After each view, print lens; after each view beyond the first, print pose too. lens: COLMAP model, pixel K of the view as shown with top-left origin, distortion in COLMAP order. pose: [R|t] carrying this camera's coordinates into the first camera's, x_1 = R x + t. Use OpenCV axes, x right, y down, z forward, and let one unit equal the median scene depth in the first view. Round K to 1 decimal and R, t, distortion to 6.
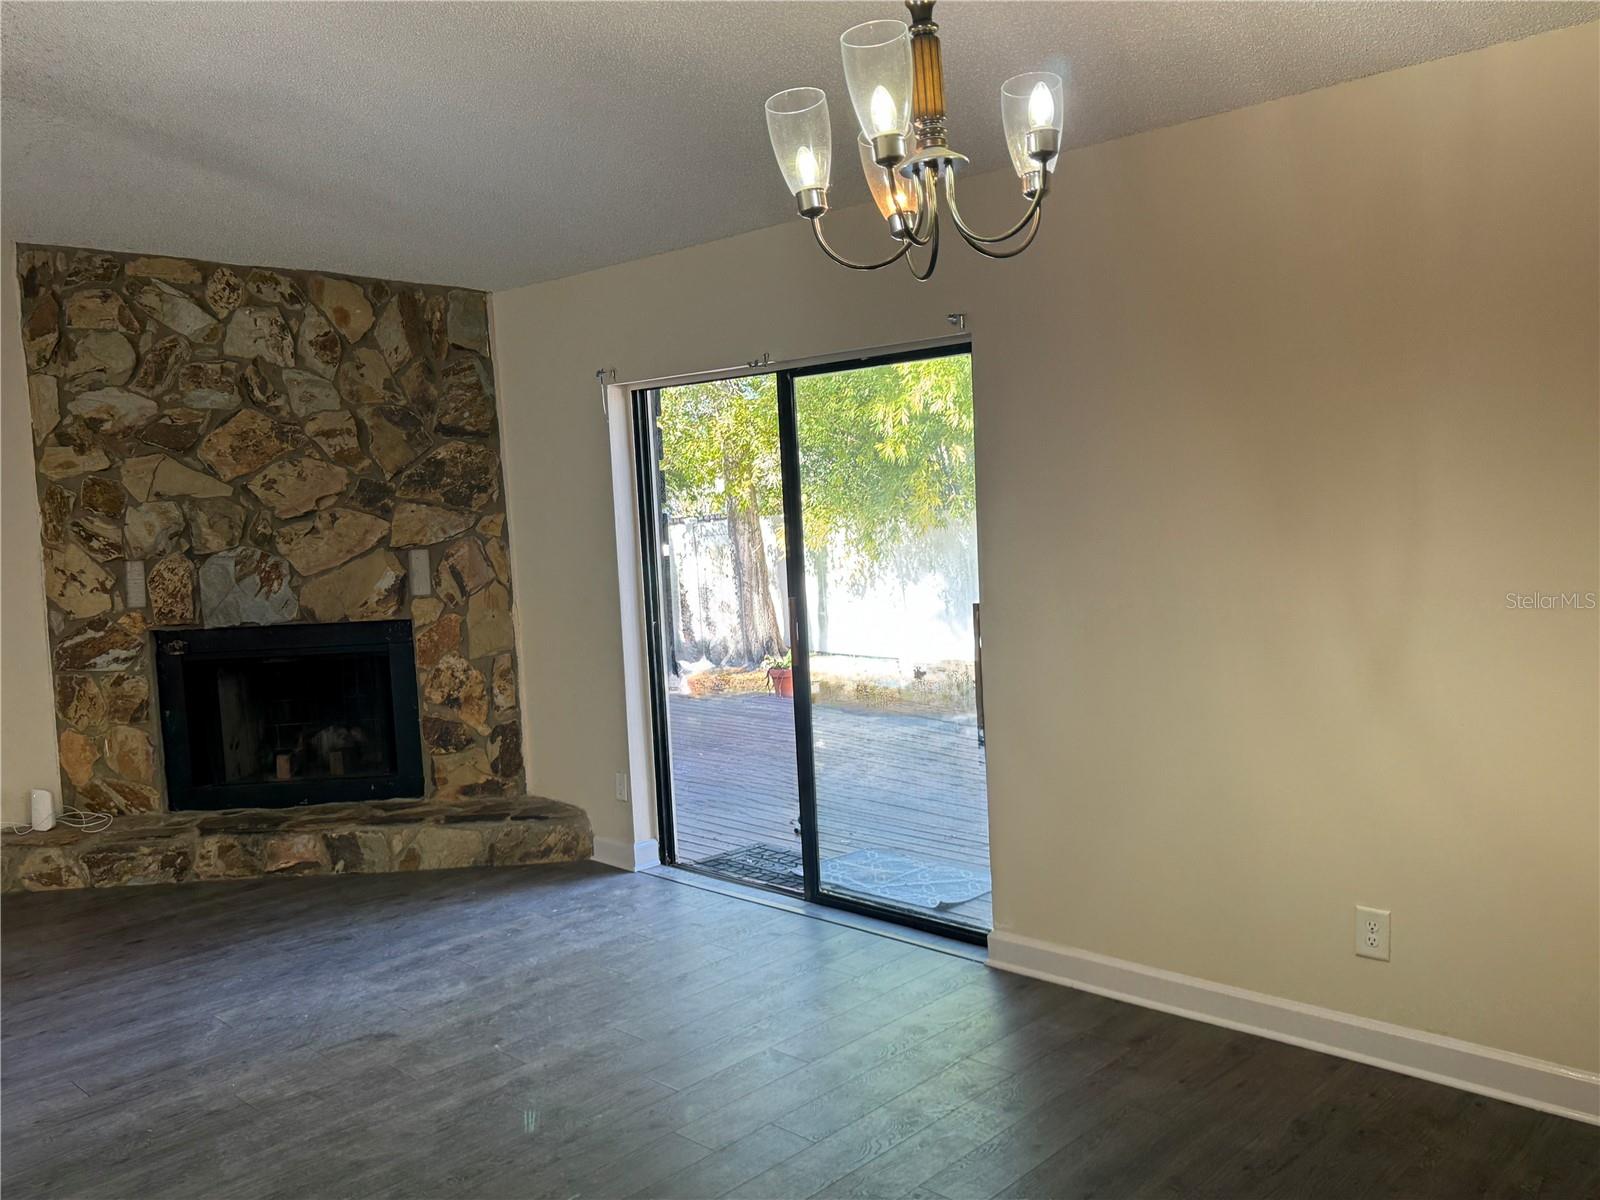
lens RADIAL K [[1338.9, 0, 797.0], [0, 1338.9, 597.5], [0, 0, 1]] dist [0.098994, -0.173290]
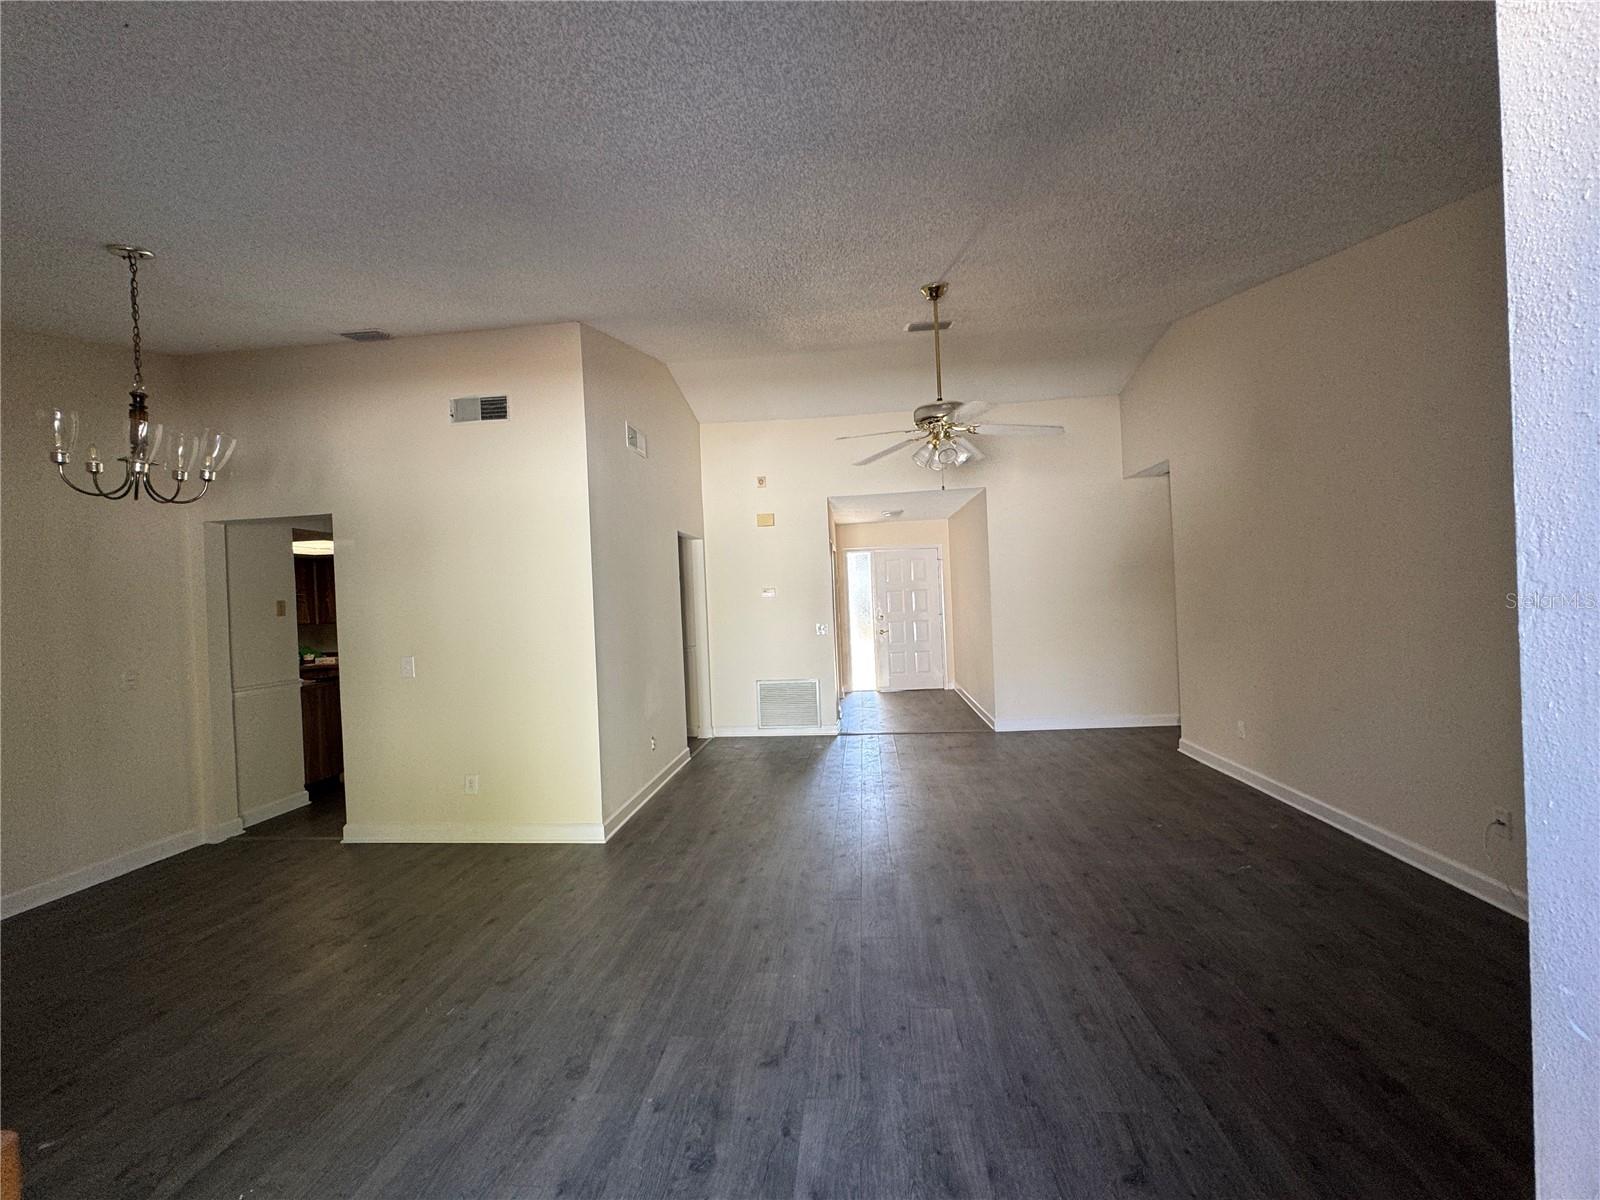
lens RADIAL K [[631.6, 0, 797.5], [0, 631.6, 608.5], [0, 0, 1]] dist [-0.000767, 0.000136]
pose [[-0.785629, 0.091867, -0.611839, -0.037843], [0.026711, 0.993029, 0.114804, -0.050973], [0.618120, 0.073851, -0.782607, 0.924317]]
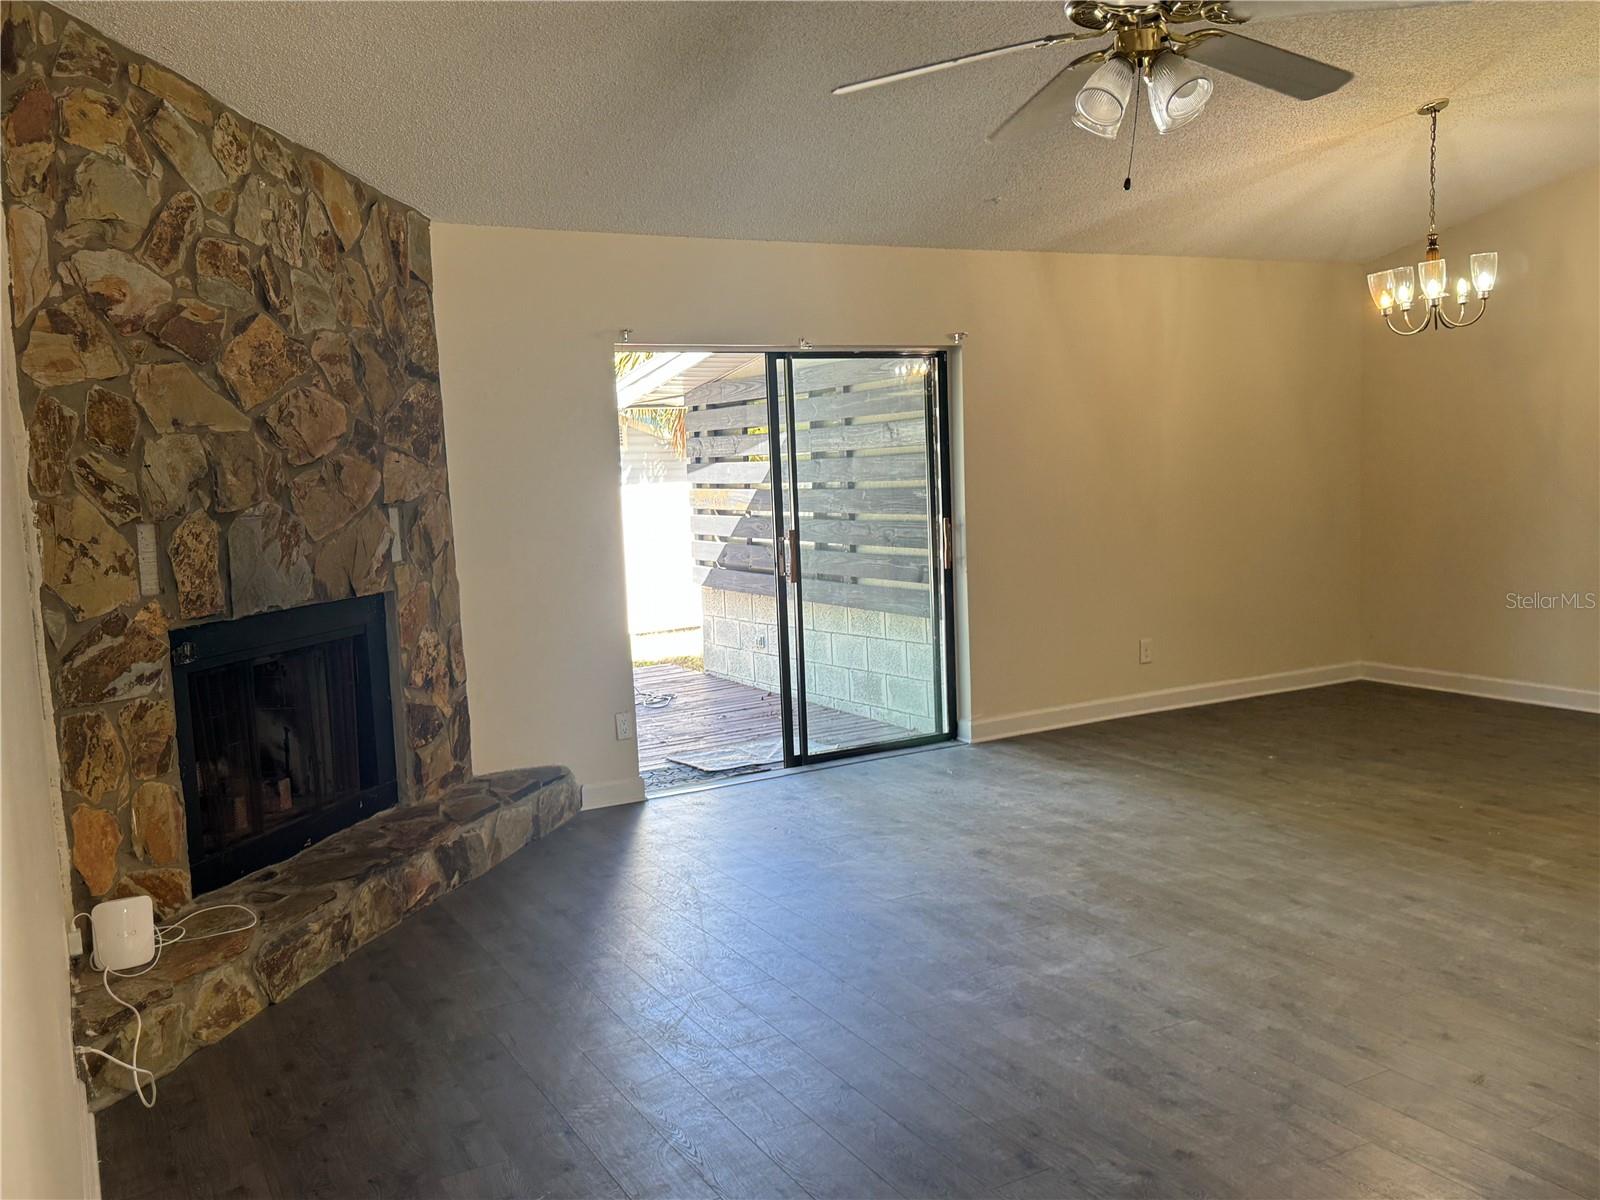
lens RADIAL K [[1318.7, 0, 783.7], [0, 1318.7, 601.2], [0, 0, 1]] dist [0.094610, -0.131494]
pose [[0.306662, -0.065248, 0.949580, -1.011469], [0.115723, 0.992802, 0.030846, 0.025583], [-0.944757, 0.100429, 0.312005, 0.520787]]
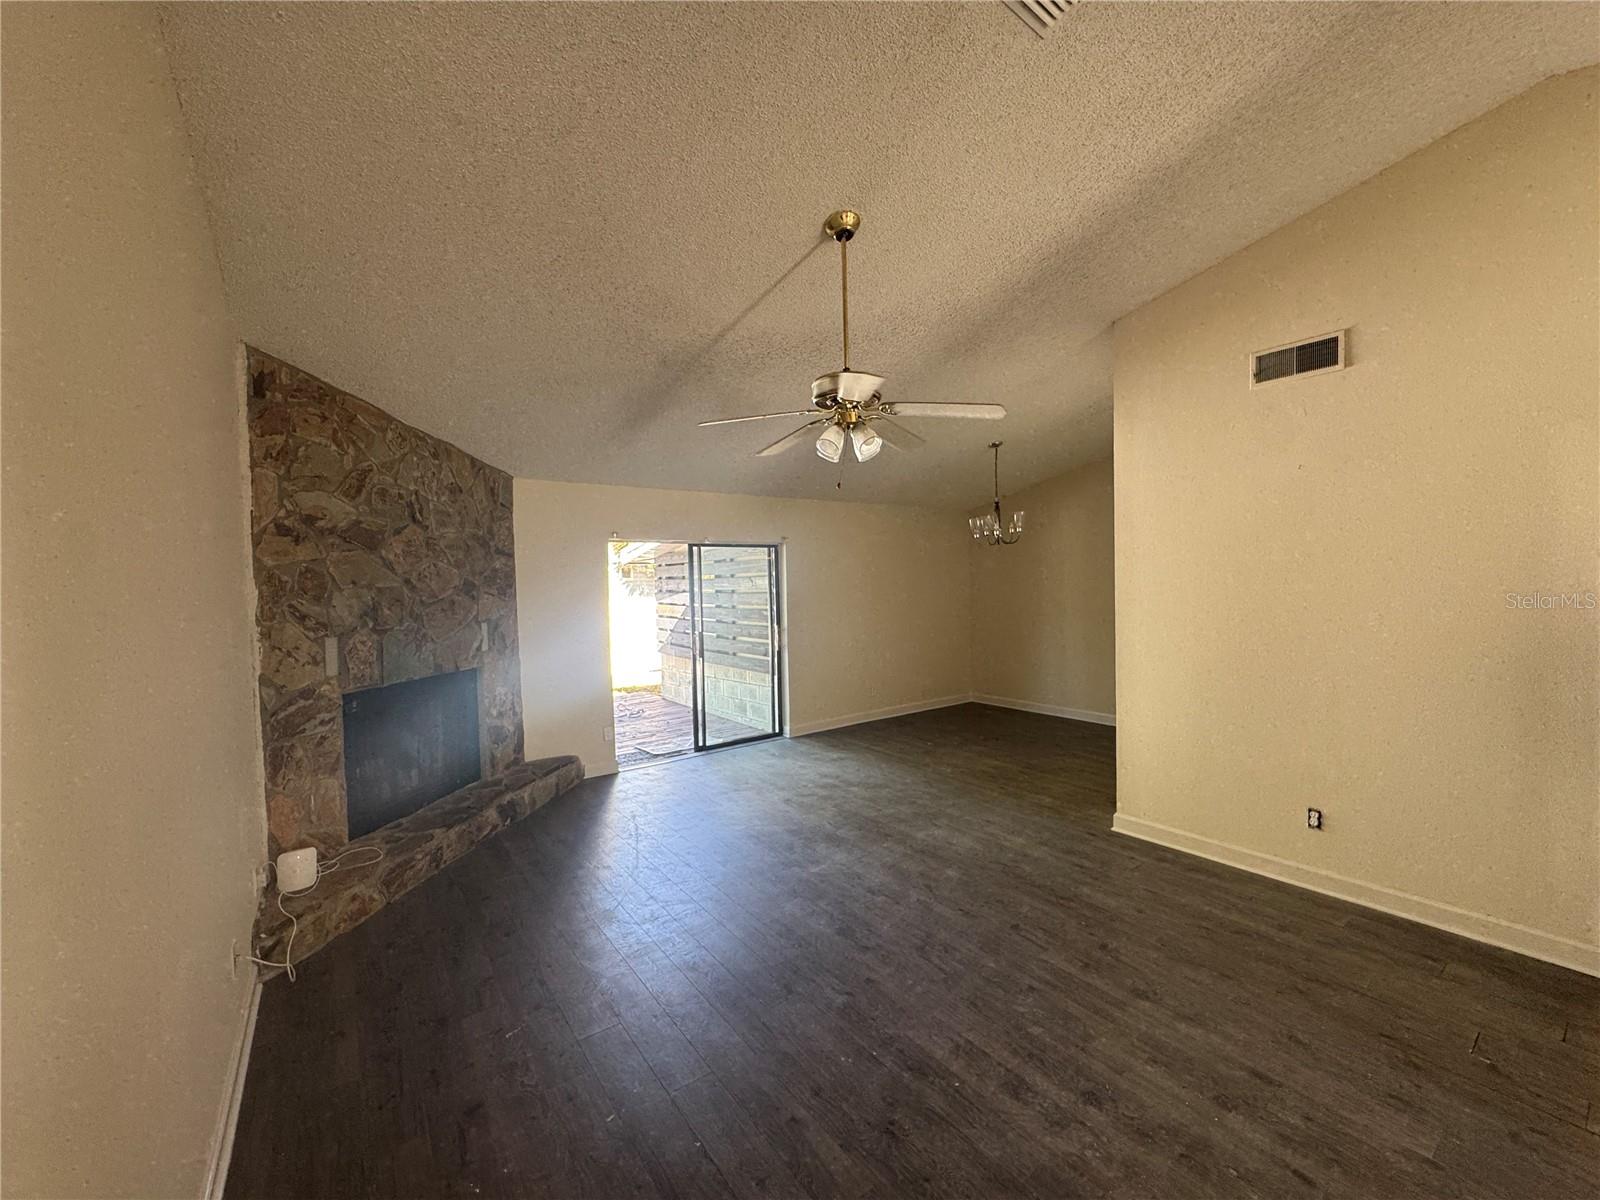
lens RADIAL K [[633.5, 0, 793.8], [0, 633.5, 602.3], [0, 0, 1]] dist [0.000394, 0.013526]
pose [[0.189820, 0.010436, 0.981763, -0.970305], [0.104234, 0.994078, -0.030720, 0.002418], [-0.976270, 0.108164, 0.187608, 0.496330]]
